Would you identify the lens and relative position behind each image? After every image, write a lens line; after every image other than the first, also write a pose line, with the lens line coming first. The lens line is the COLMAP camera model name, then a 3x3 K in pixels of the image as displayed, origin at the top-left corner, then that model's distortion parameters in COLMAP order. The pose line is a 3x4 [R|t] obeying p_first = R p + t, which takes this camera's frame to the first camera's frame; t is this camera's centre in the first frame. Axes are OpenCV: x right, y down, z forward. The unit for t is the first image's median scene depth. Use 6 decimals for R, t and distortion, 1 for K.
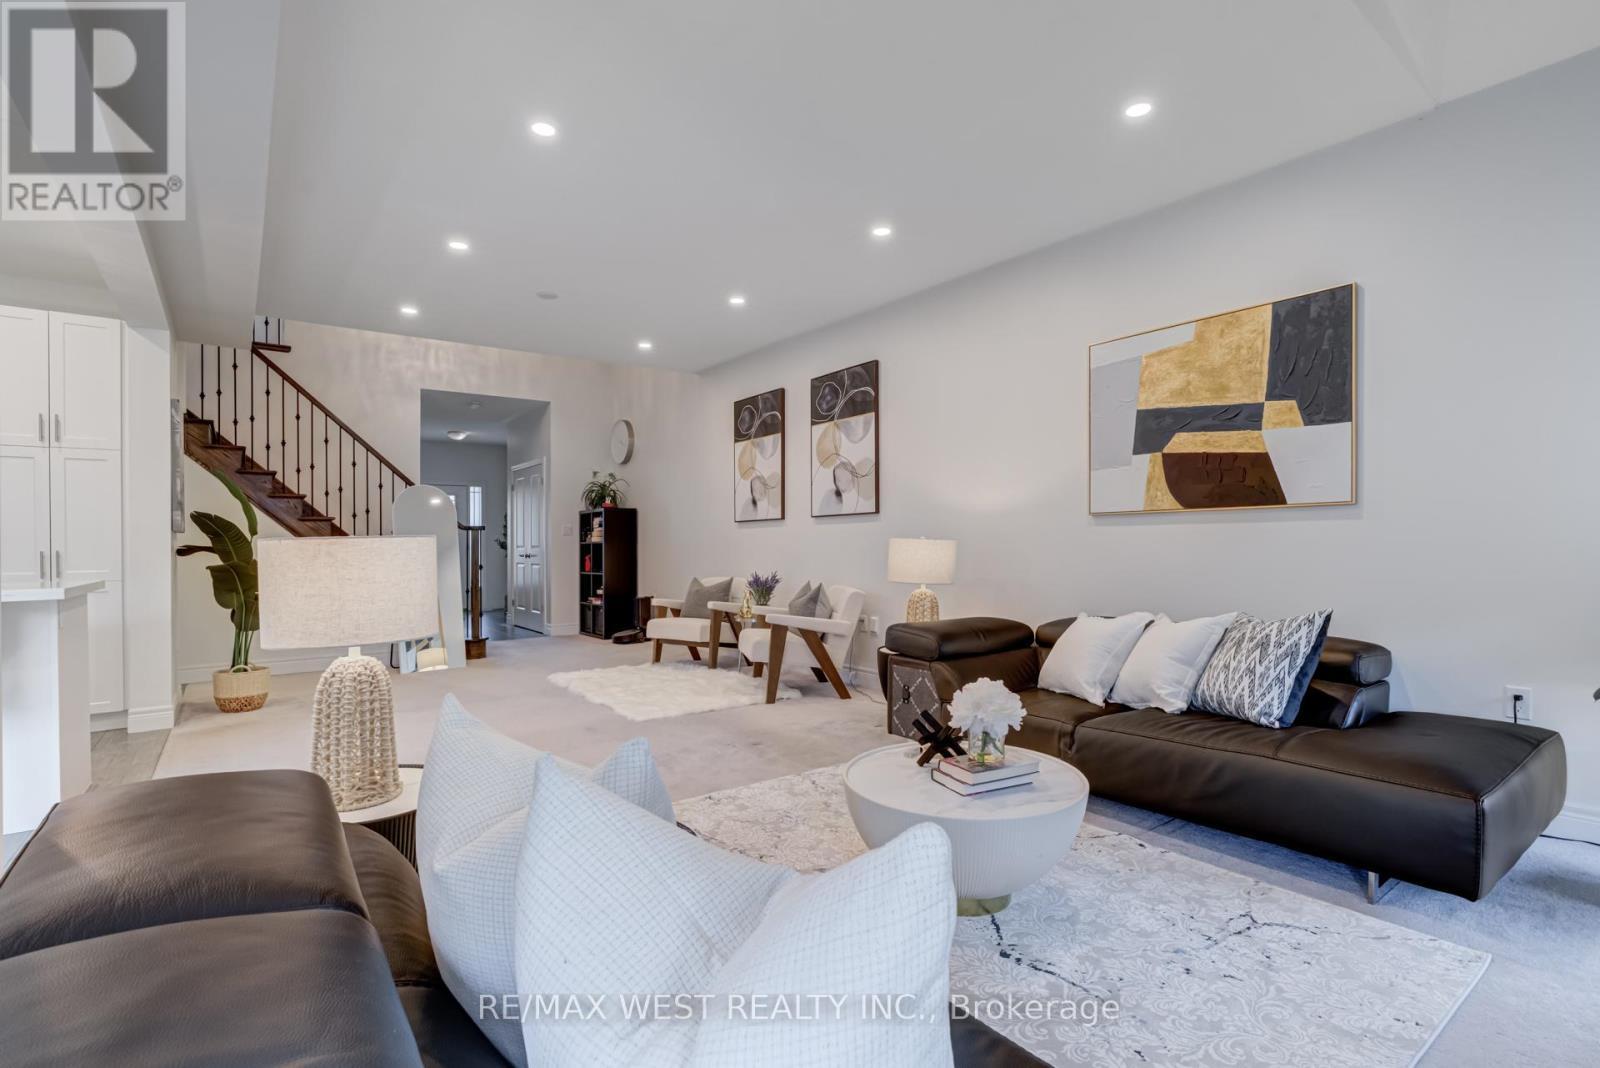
lens RADIAL K [[782.9, 0, 804.0], [0, 782.9, 544.7], [0, 0, 1]] dist [-0.015875, 0.000621]
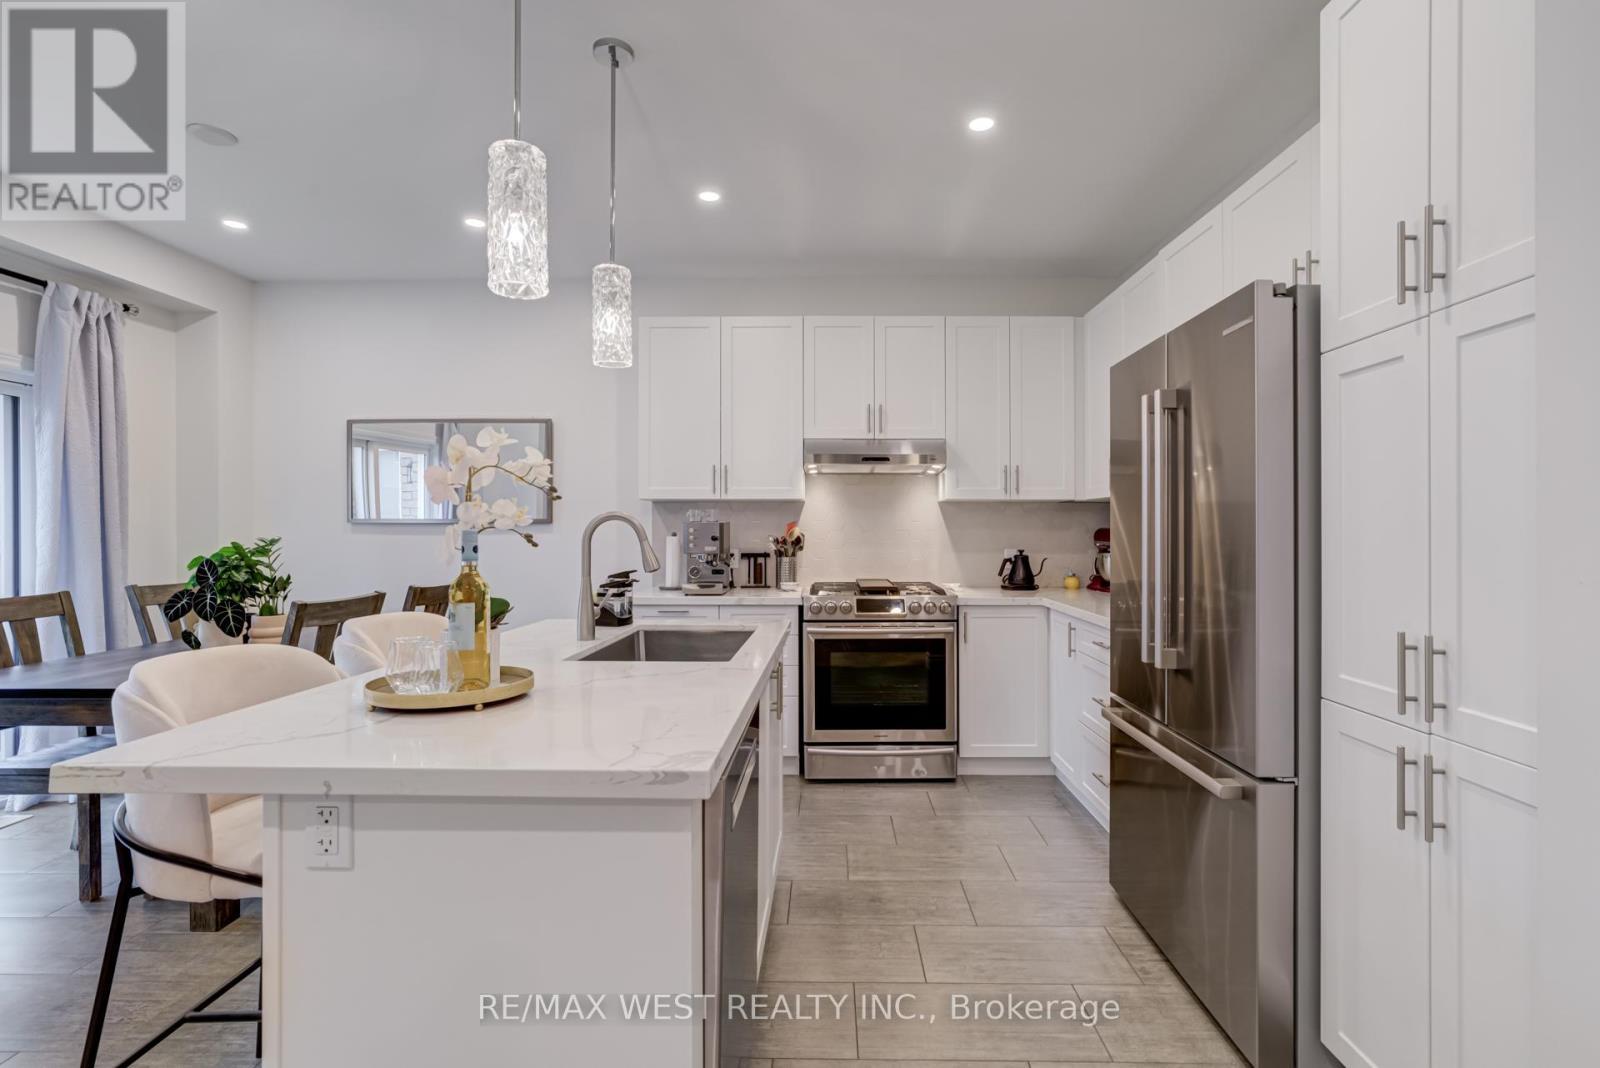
lens RADIAL K [[754.9, 0, 812.4], [0, 754.9, 532.5], [0, 0, 1]] dist [0.006692, 0.000893]
pose [[-0.623625, 0.014353, -0.781592, -0.415805], [0.005195, 0.999885, 0.014217, -0.029618], [0.781706, 0.004806, -0.623628, 0.732036]]
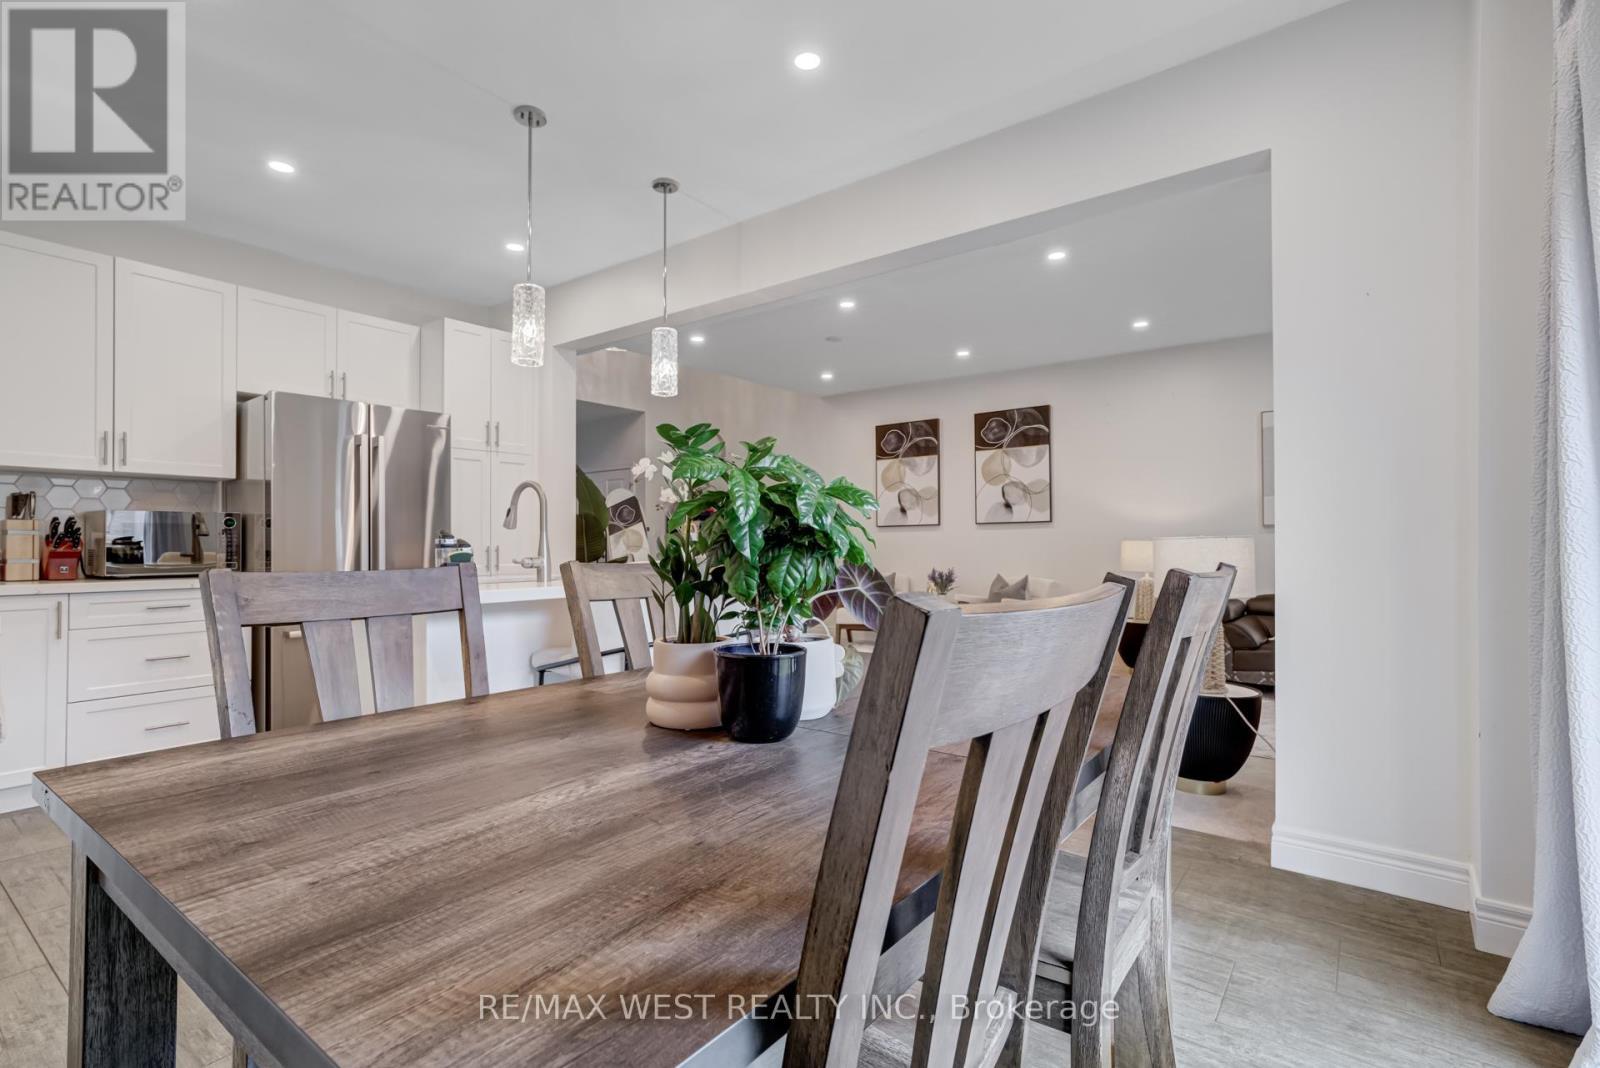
lens RADIAL K [[763.7, 0, 802.2], [0, 763.7, 549.2], [0, 0, 1]] dist [-0.016087, 0.009583]
pose [[0.962223, 0.005386, 0.272208, -0.621539], [-0.006575, 0.999972, 0.003456, 0.004563], [-0.272182, -0.005115, 0.962232, -0.116874]]
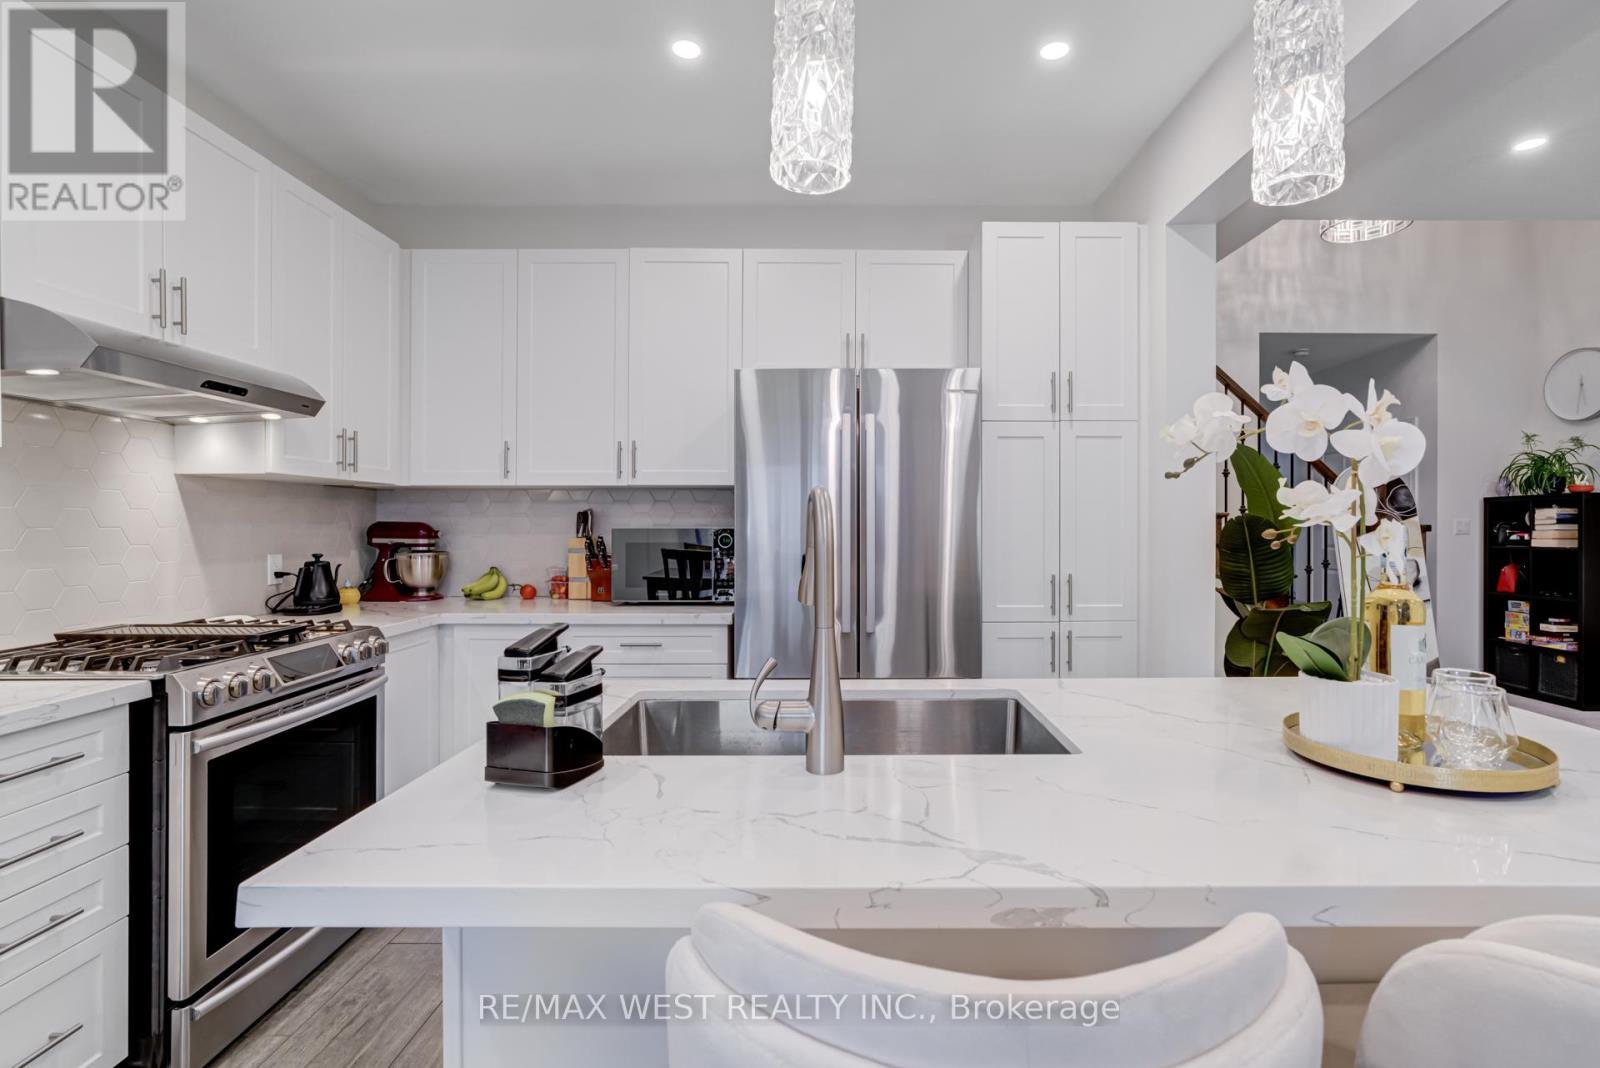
lens RADIAL K [[763.7, 0, 813.6], [0, 763.7, 529.0], [0, 0, 1]] dist [-0.016087, 0.009583]
pose [[0.805357, 0.016030, -0.592573, -0.553453], [-0.011207, 0.999867, 0.011817, -0.027283], [0.592684, -0.002877, 0.805430, 0.243396]]
